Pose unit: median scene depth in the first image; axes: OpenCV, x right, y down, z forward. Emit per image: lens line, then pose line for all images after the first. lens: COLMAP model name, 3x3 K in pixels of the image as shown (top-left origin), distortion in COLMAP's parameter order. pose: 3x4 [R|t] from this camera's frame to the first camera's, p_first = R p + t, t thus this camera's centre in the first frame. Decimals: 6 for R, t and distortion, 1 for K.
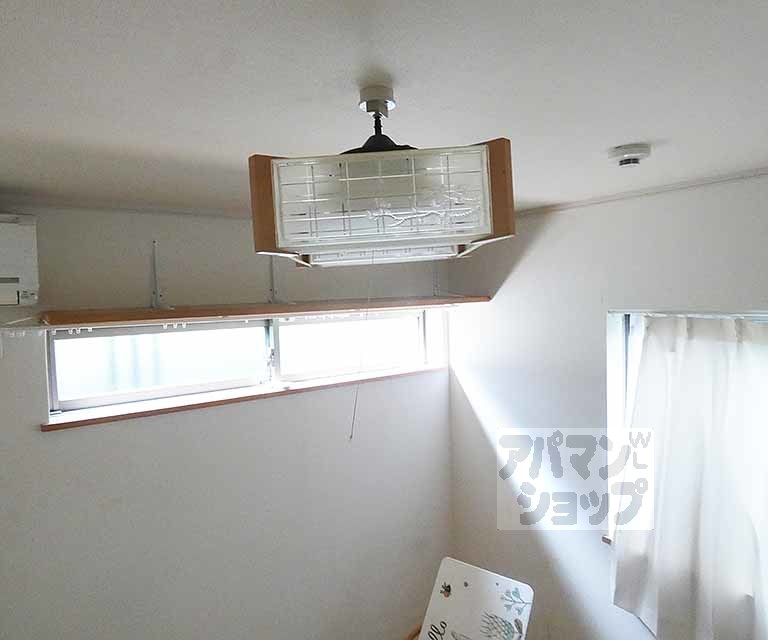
lens RADIAL K [[524.3, 0, 384.4], [0, 524.3, 320.4], [0, 0, 1]] dist [-0.004093, -0.000478]
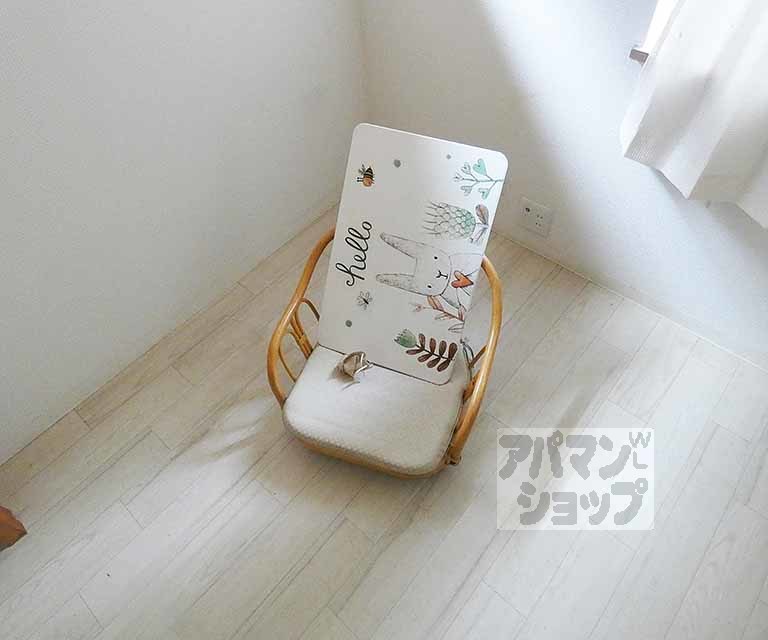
lens RADIAL K [[524.3, 0, 385.4], [0, 524.3, 319.9], [0, 0, 1]] dist [-0.004093, -0.000478]
pose [[0.978163, -0.190681, 0.082694, 0.059598], [0.060437, 0.641636, 0.764624, 0.160768], [-0.198859, -0.742929, 0.639149, 0.497191]]
